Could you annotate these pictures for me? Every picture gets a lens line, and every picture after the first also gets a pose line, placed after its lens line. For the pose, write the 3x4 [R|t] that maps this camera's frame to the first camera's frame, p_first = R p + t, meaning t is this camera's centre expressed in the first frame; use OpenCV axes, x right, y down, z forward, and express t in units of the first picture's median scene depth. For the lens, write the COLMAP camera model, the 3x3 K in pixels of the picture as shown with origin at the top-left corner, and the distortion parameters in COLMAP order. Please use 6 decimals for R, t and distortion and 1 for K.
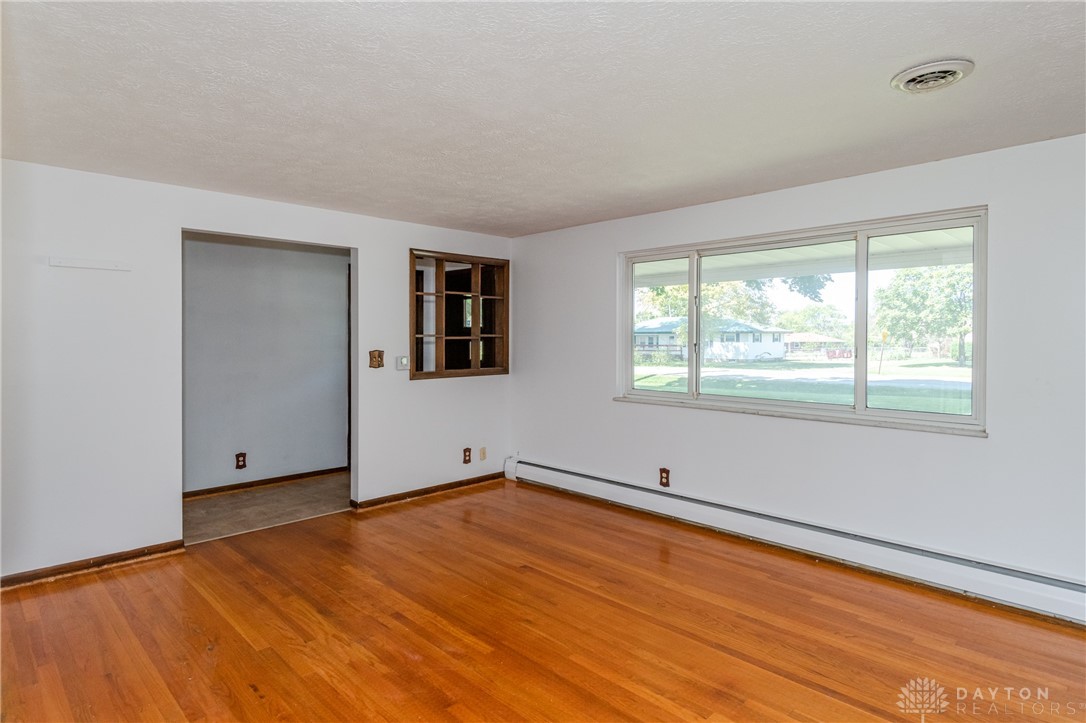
lens RADIAL K [[601.5, 0, 535.6], [0, 601.5, 340.7], [0, 0, 1]] dist [0.022127, -0.001000]
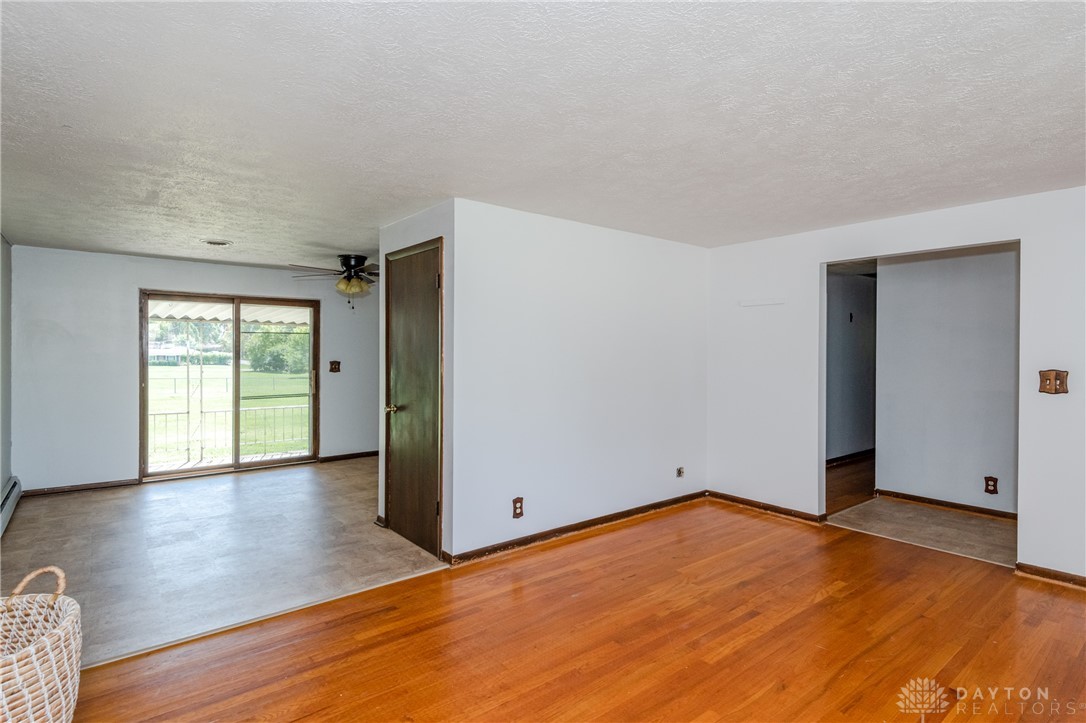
lens RADIAL K [[548.3, 0, 542.4], [0, 548.3, 348.4], [0, 0, 1]] dist [0.027929, -0.020974]
pose [[-0.094740, -0.005796, -0.995485, 0.665802], [-0.007208, 0.999961, -0.005136, -0.003512], [0.995476, 0.006689, -0.094778, 0.616467]]
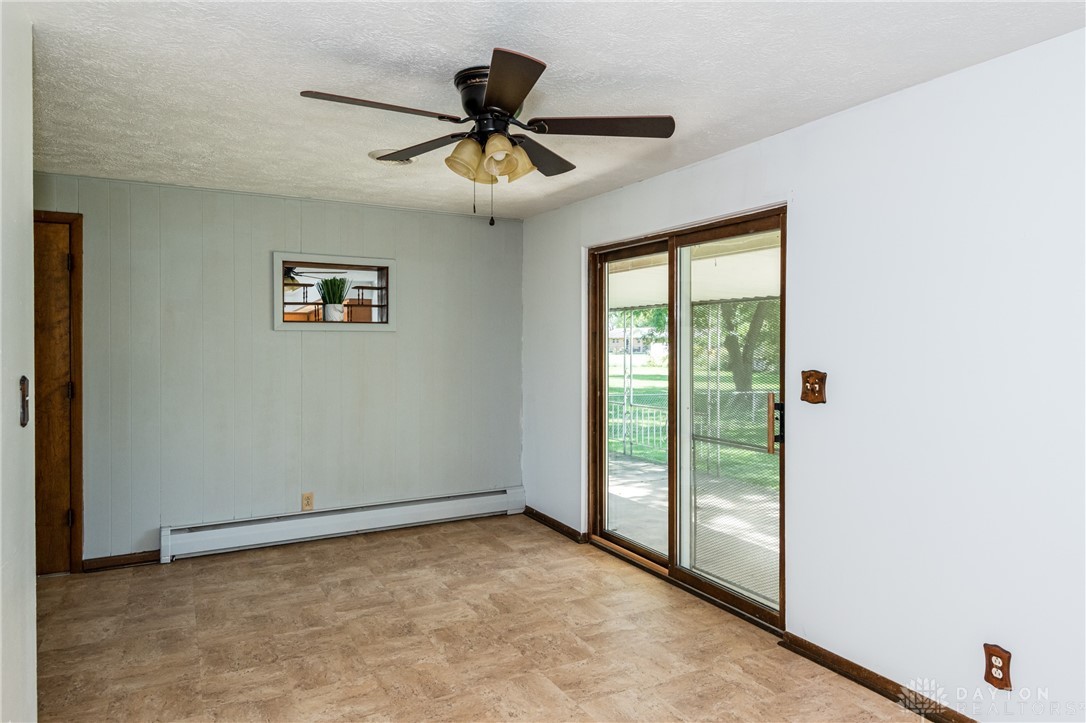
lens RADIAL K [[685.6, 0, 568.9], [0, 685.6, 345.4], [0, 0, 1]] dist [0.033931, -0.003072]
pose [[-0.969235, -0.004373, 0.246098, -1.196318], [-0.001647, 0.999935, 0.011280, -0.004439], [-0.246131, 0.010527, -0.969179, 0.599955]]
